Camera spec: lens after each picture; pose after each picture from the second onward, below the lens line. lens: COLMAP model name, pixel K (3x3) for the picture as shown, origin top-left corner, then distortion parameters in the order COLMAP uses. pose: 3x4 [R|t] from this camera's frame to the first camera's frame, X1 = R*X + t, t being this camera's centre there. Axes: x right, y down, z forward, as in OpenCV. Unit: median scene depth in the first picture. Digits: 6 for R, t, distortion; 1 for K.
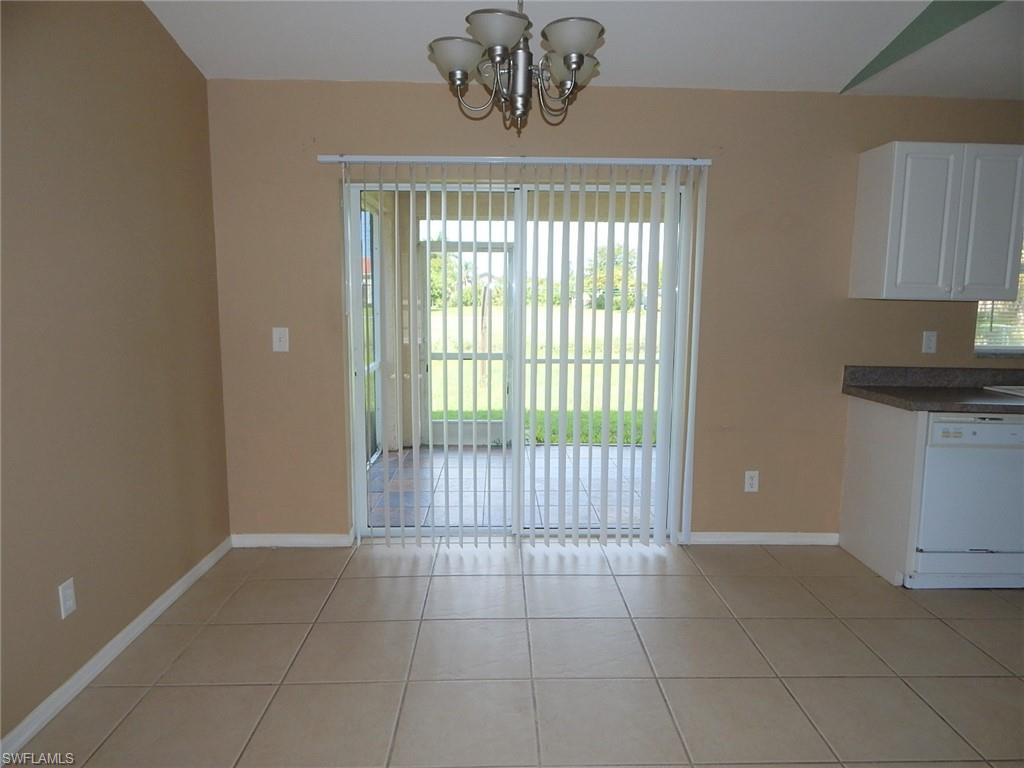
lens RADIAL K [[691.0, 0, 512.9], [0, 691.0, 382.9], [0, 0, 1]] dist [-0.010373, -0.009803]
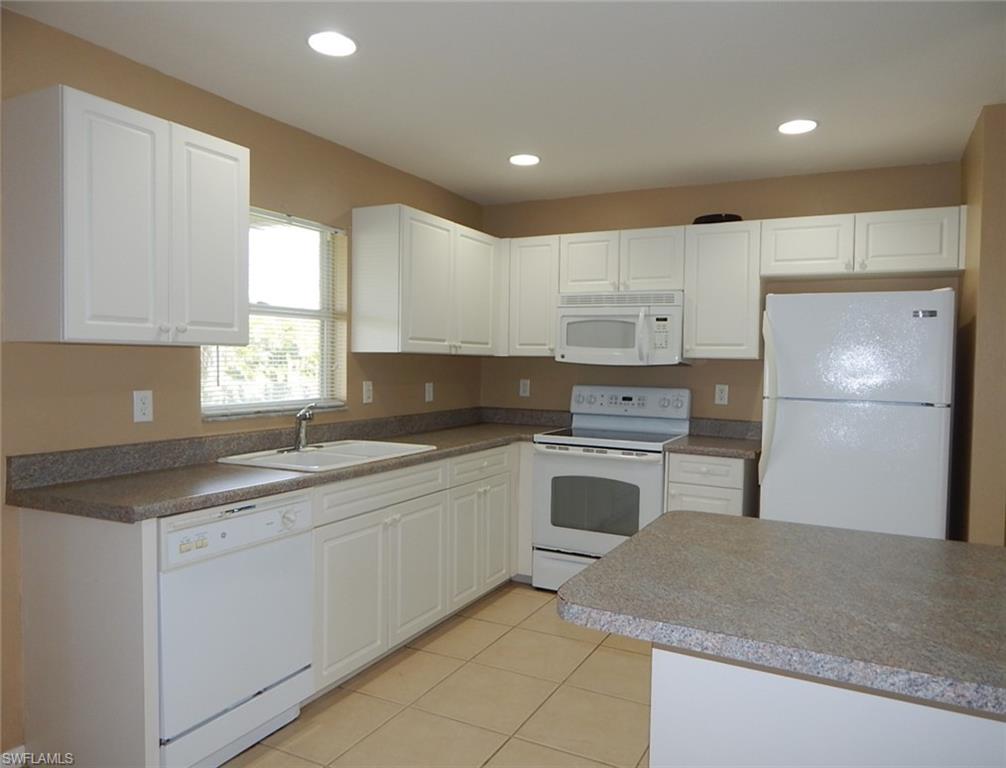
lens RADIAL K [[688.3, 0, 503.2], [0, 688.3, 379.7], [0, 0, 1]] dist [-0.001807, -0.002781]
pose [[0.490890, -0.035168, 0.870511, 0.190979], [0.099463, 0.994914, -0.015894, -0.039067], [-0.865525, 0.094386, 0.491892, 0.358163]]
